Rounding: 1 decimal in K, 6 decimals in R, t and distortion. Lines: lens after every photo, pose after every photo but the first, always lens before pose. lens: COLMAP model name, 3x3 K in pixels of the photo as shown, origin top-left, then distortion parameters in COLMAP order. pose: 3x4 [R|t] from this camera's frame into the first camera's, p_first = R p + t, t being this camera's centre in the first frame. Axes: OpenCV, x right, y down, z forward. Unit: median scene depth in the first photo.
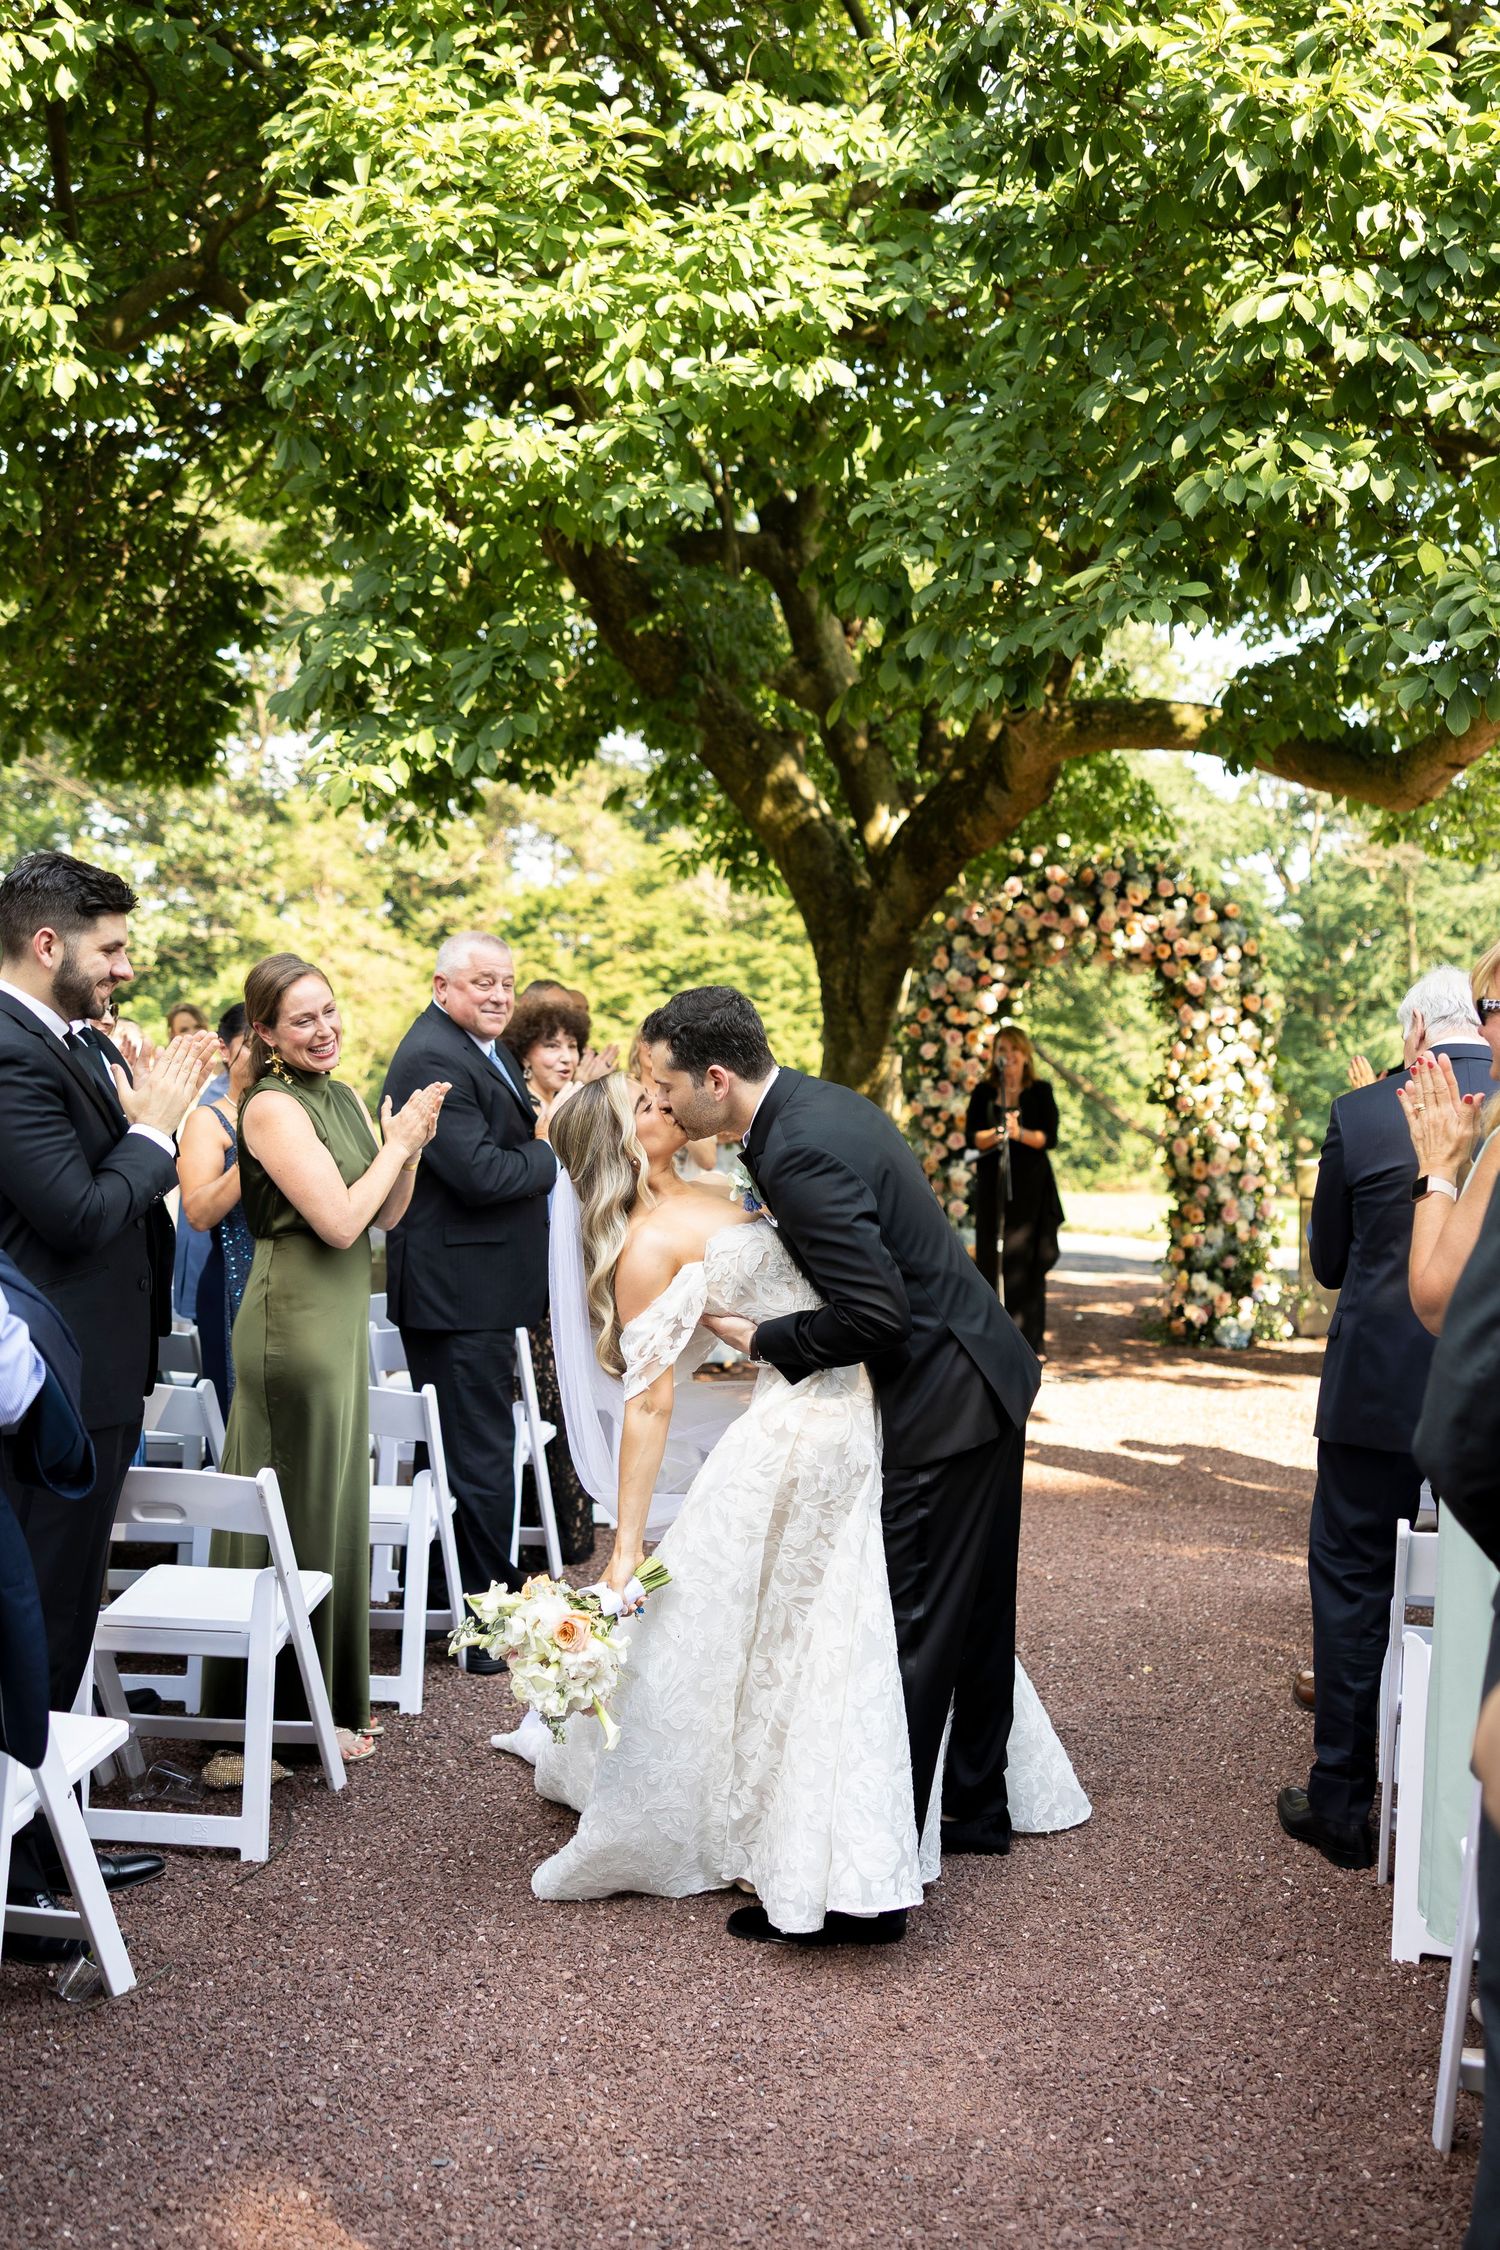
lens RADIAL K [[2831.4, 0, 750.0], [0, 2831.4, 1125.0], [0, 0, 1]] dist [0.003564, 0.000435]
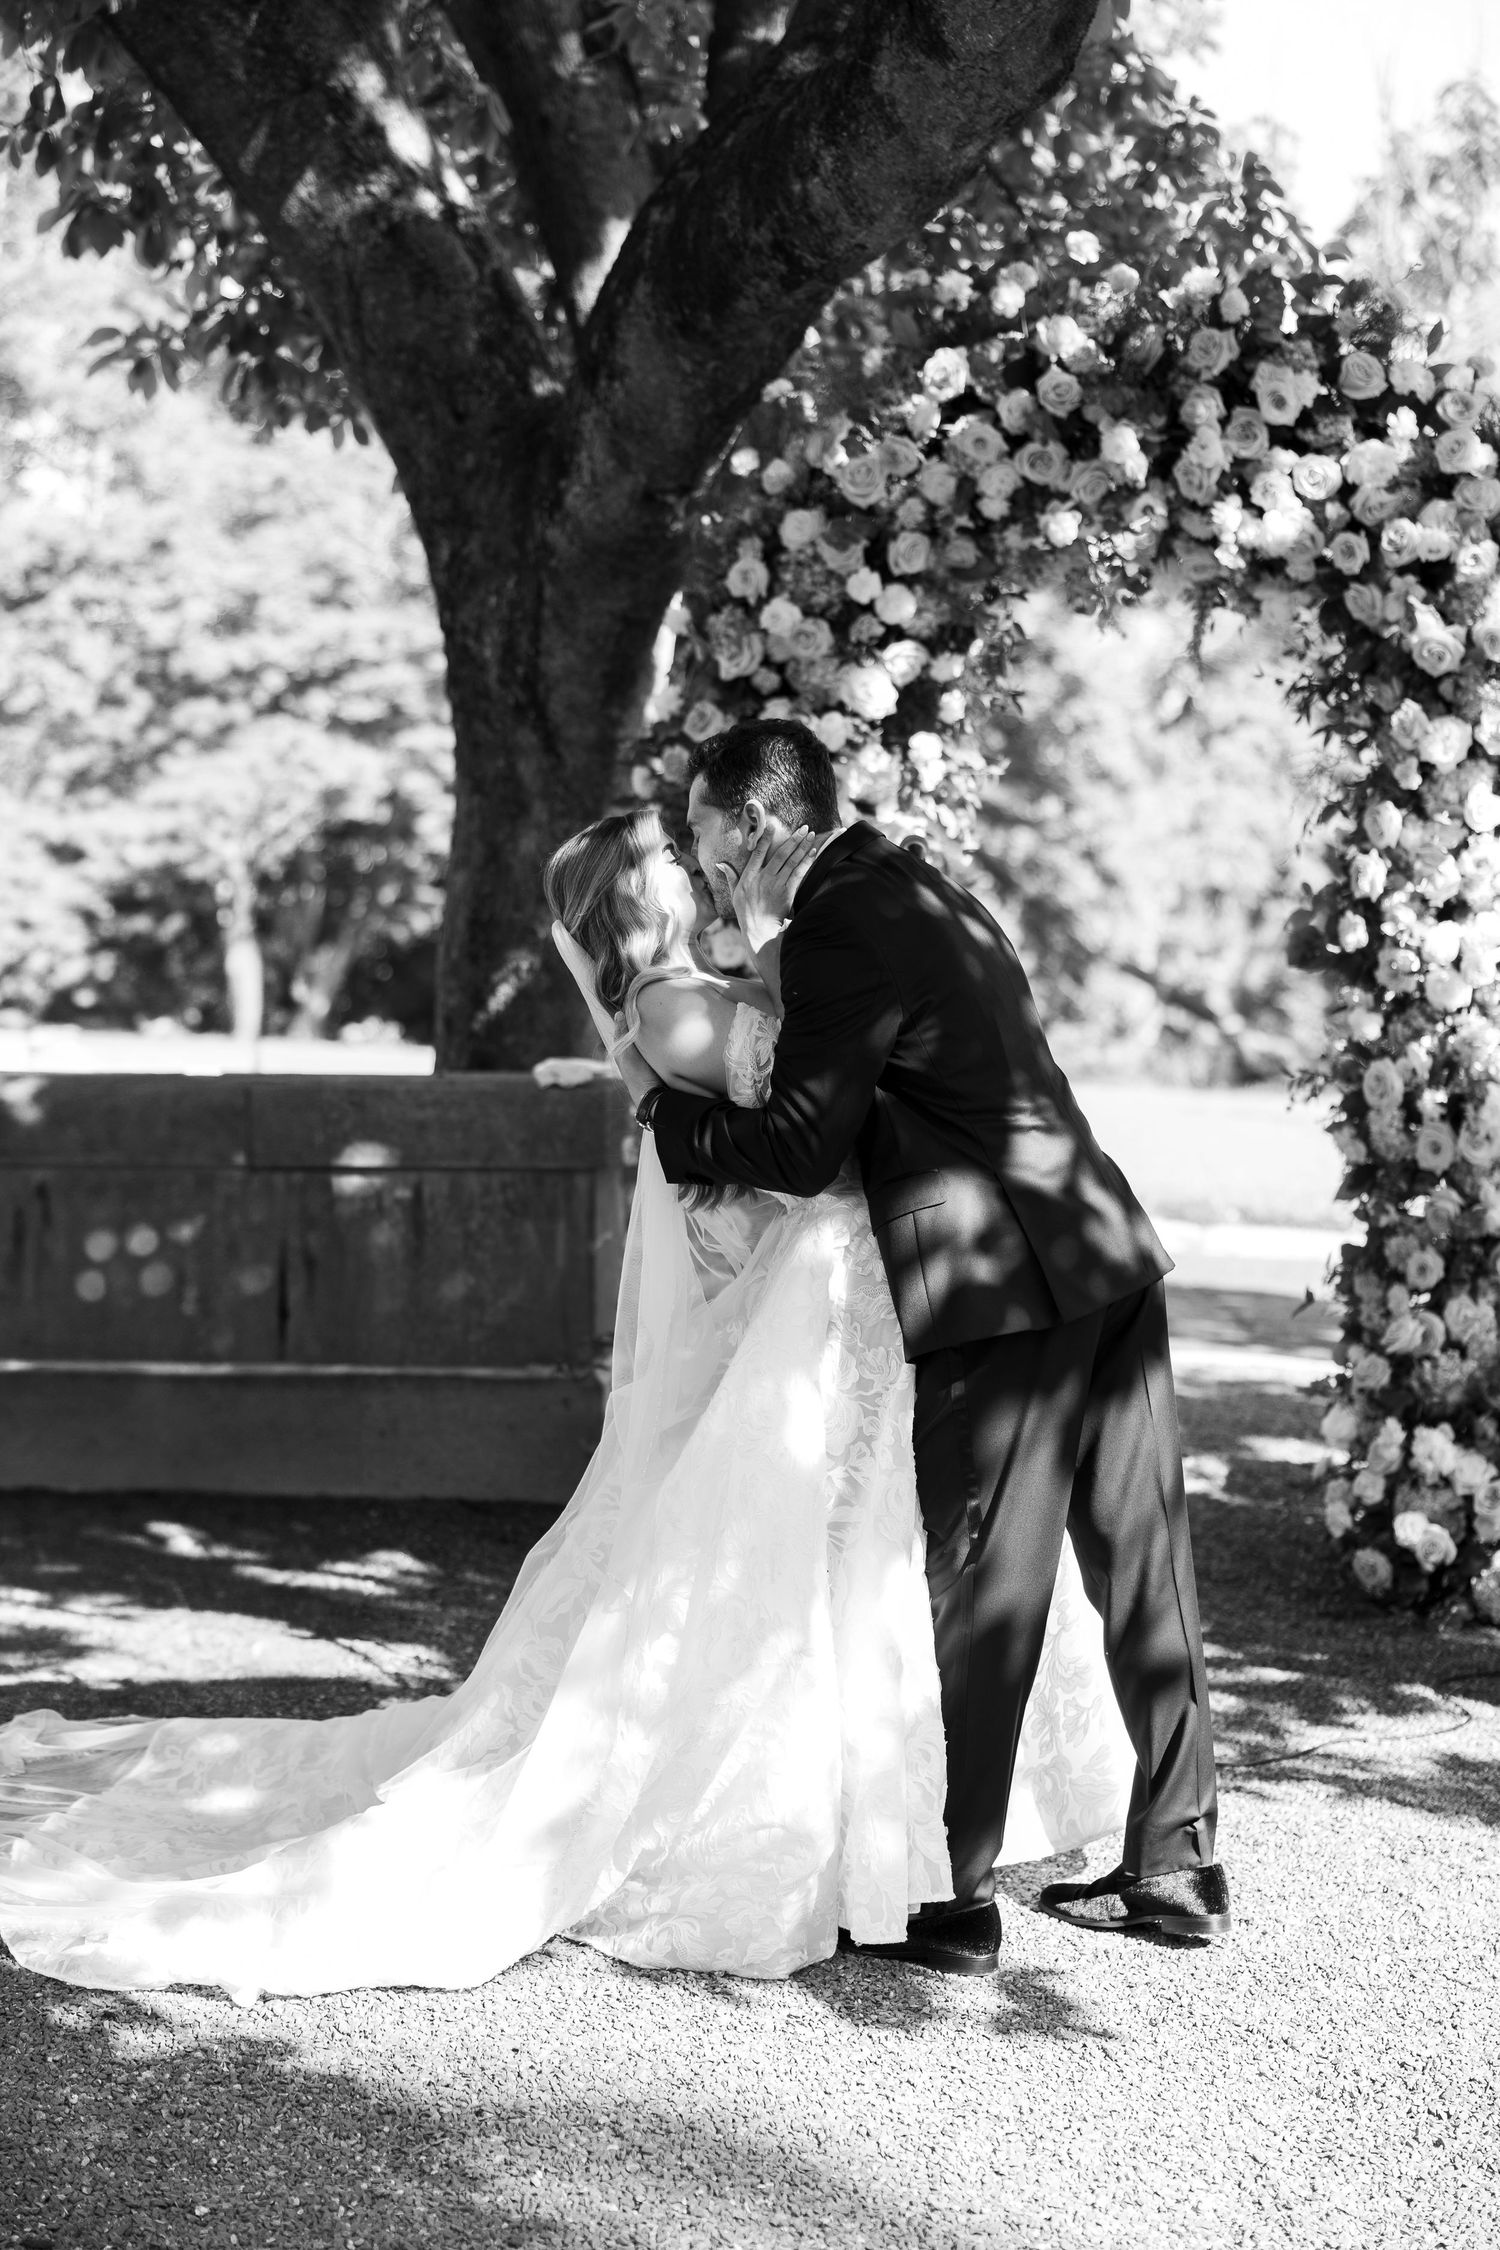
lens RADIAL K [[3483.6, 0, 750.0], [0, 3483.6, 1125.0], [0, 0, 1]] dist [0.012000, 0.060368]
pose [[0.998383, 0.004503, 0.056670, 0.042348], [-0.007897, 0.998179, 0.059807, -0.013519], [-0.056298, -0.060158, 0.996600, 0.543414]]
